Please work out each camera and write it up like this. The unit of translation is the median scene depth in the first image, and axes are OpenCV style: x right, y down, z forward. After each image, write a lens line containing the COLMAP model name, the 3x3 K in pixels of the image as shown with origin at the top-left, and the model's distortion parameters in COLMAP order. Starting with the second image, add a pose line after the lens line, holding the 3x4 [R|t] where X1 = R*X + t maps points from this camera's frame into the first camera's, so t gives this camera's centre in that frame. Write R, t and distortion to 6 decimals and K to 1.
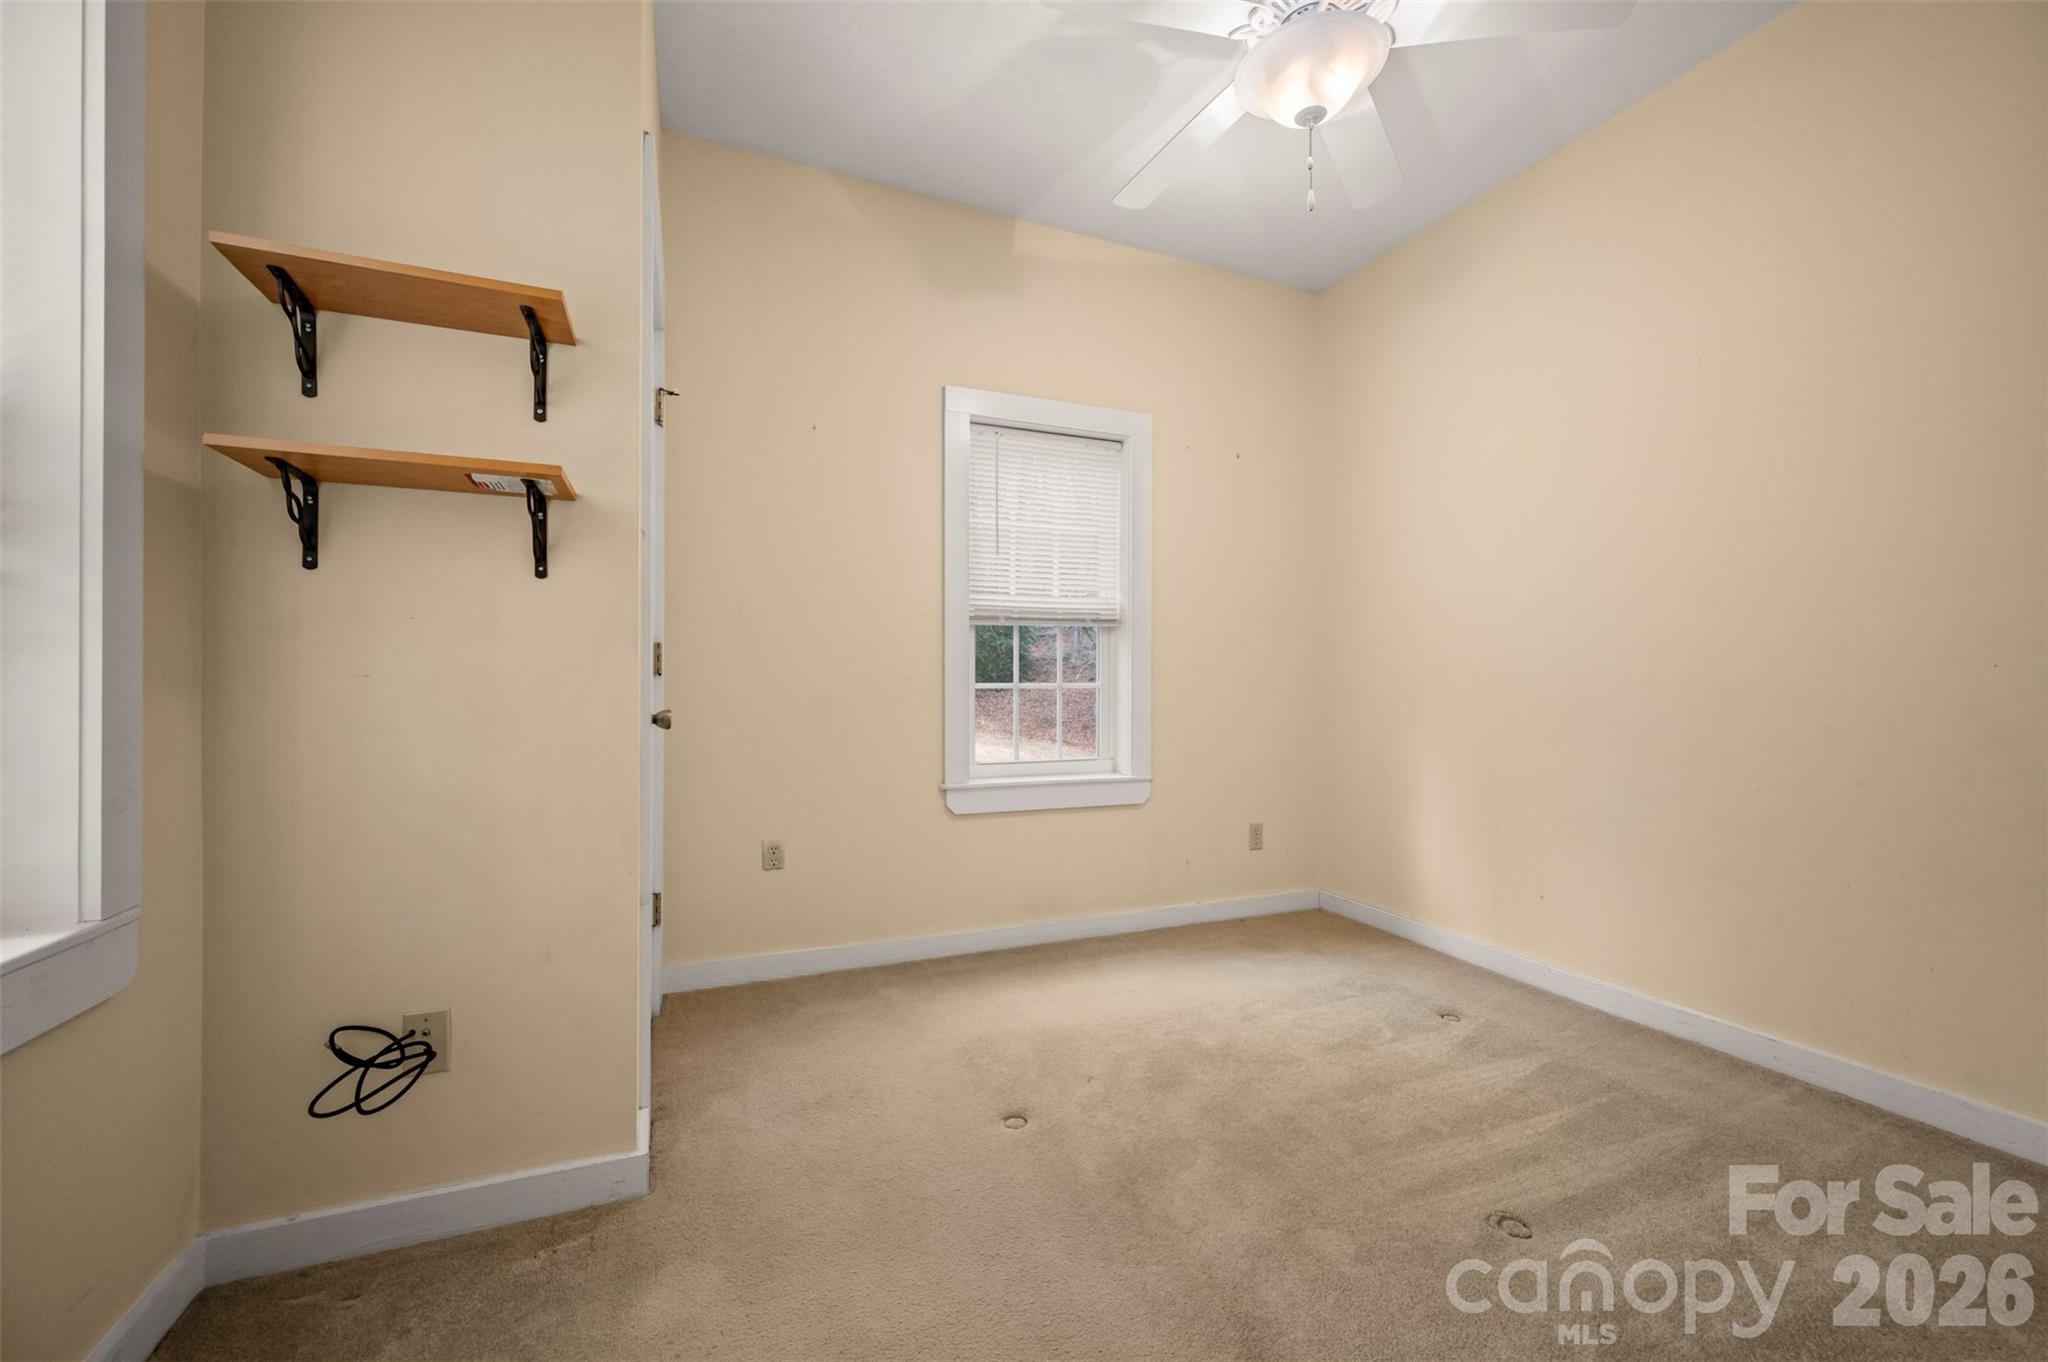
lens RADIAL K [[821.7, 0, 1030.9], [0, 821.7, 694.5], [0, 0, 1]] dist [-0.000030, -0.000028]
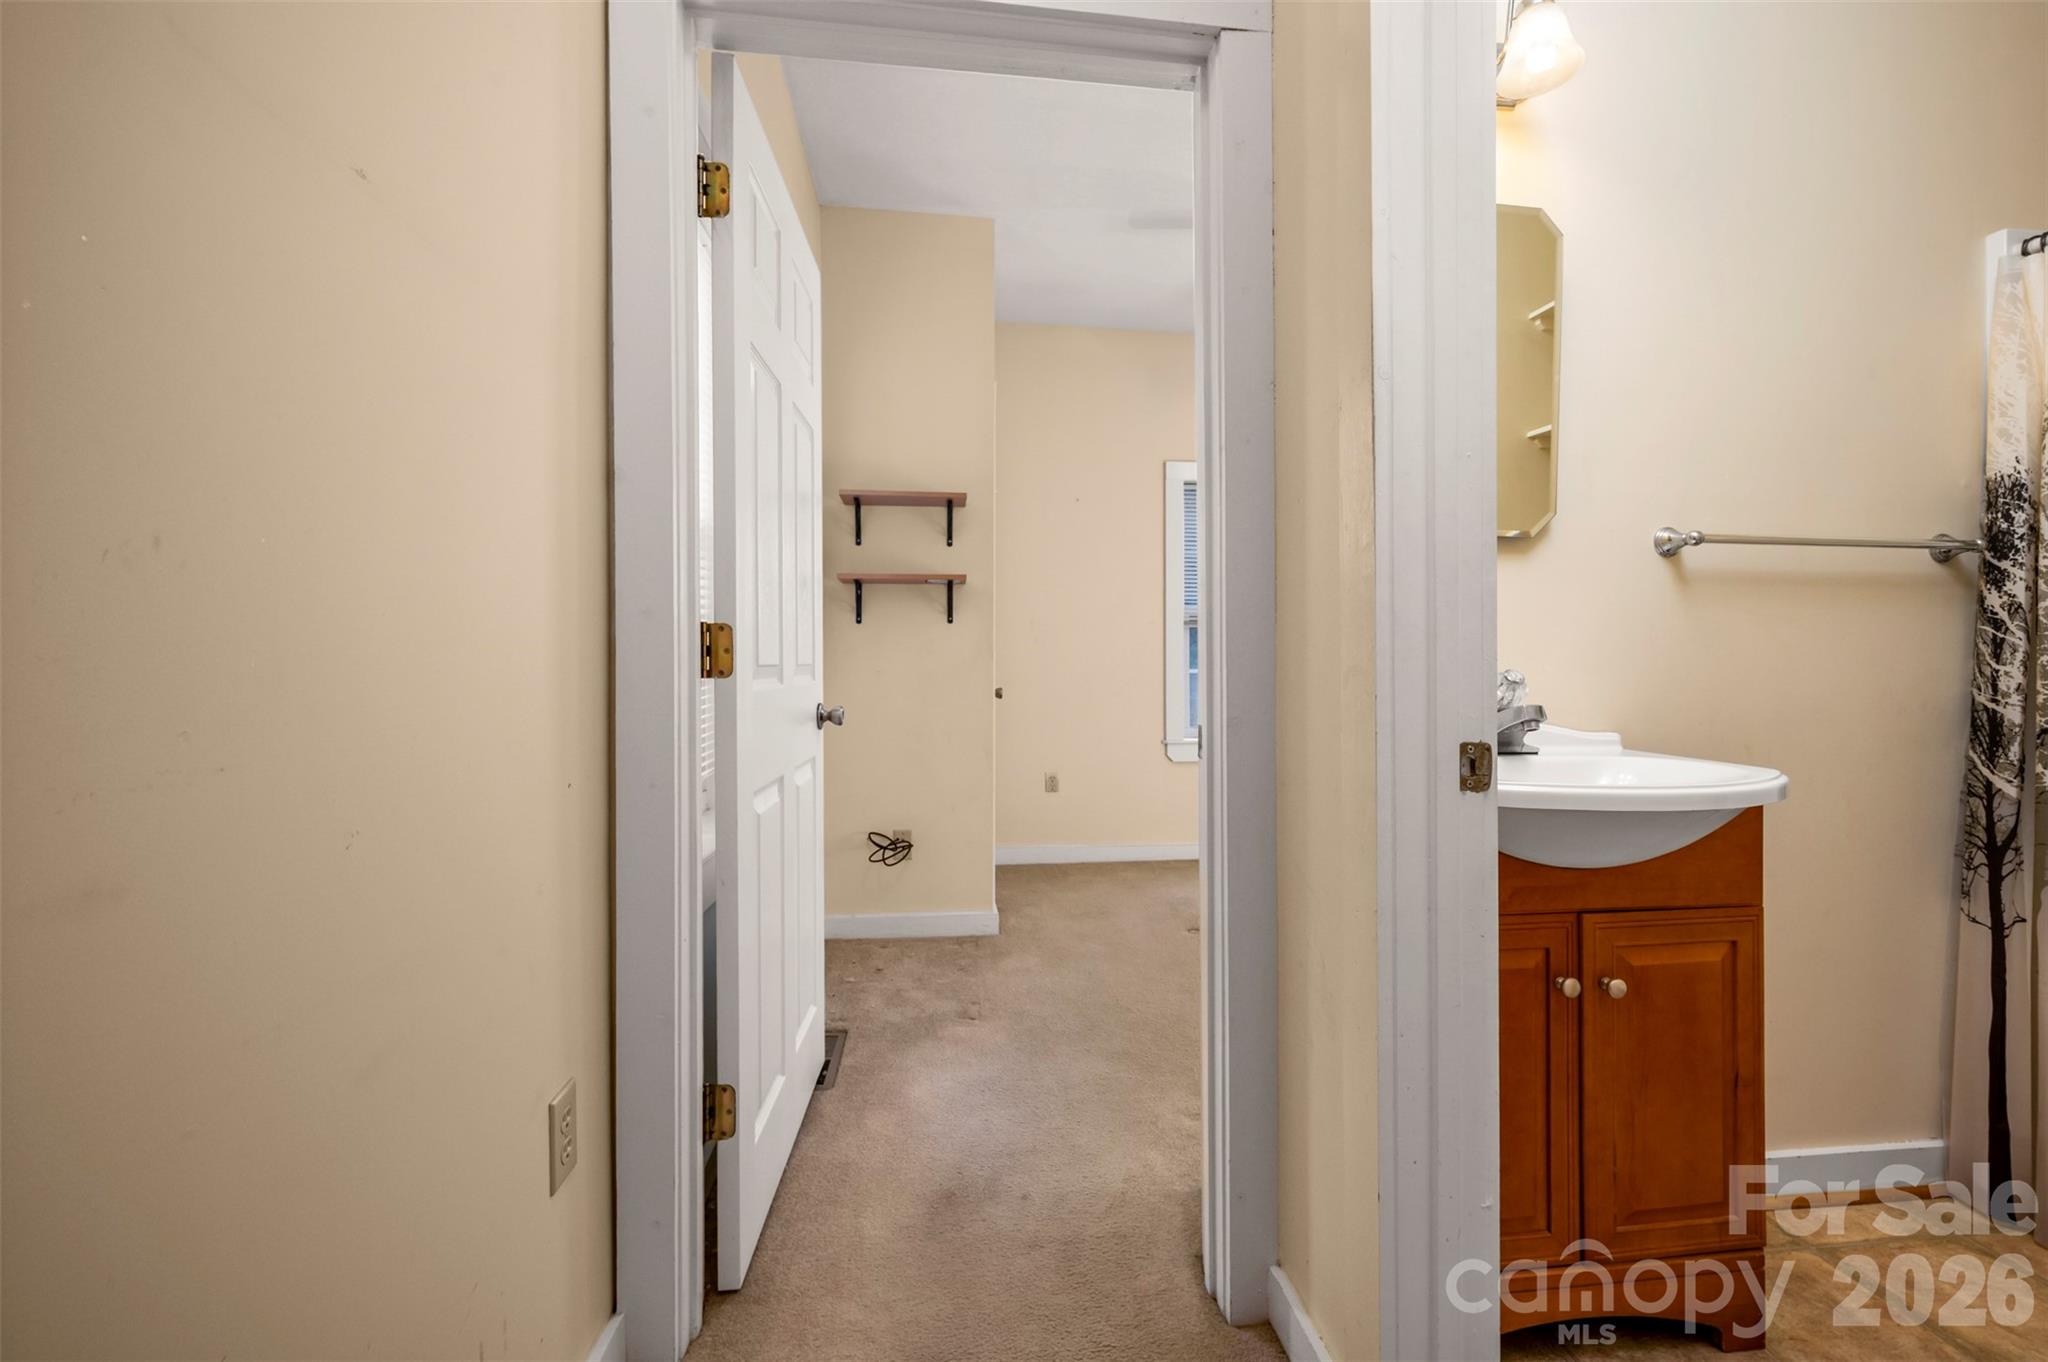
lens RADIAL K [[871.3, 0, 1024.0], [0, 871.3, 681.0], [0, 0, 1]] dist [-0.000063, -0.000003]
pose [[0.952146, 0.000345, -0.305645, 0.248661], [0.003791, 0.999909, 0.012936, -0.027085], [0.305621, -0.013475, 0.952058, -1.044413]]
